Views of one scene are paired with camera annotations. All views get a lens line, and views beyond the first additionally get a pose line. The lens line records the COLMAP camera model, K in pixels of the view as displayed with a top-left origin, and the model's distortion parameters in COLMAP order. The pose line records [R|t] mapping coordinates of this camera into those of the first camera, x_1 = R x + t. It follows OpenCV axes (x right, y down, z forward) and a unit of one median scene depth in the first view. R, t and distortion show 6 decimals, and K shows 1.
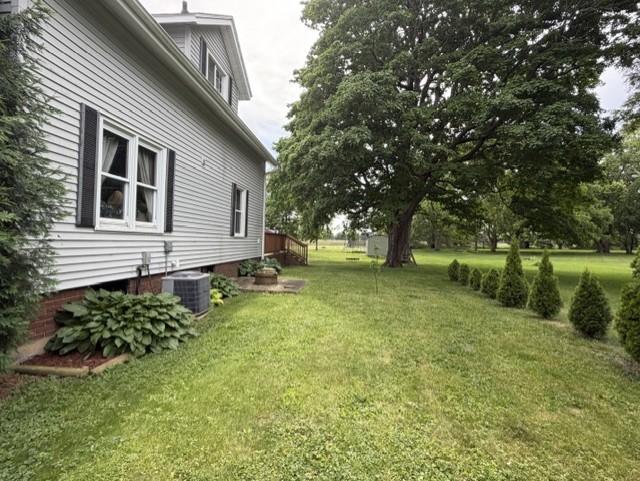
lens RADIAL K [[258.9, 0, 320.0], [0, 258.9, 240.5], [0, 0, 1]] dist [-0.000152, -0.000030]
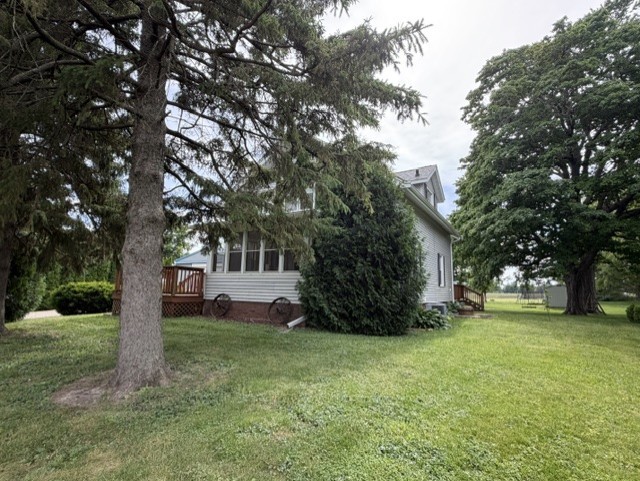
lens RADIAL K [[324.9, 0, 320.0], [0, 324.9, 240.5], [0, 0, 1]] dist [-0.000842, 0.000440]
pose [[0.906261, -0.075822, -0.415862, -0.082837], [0.002383, 0.984683, -0.174339, 0.031864], [0.422711, 0.157006, 0.892561, -0.650767]]
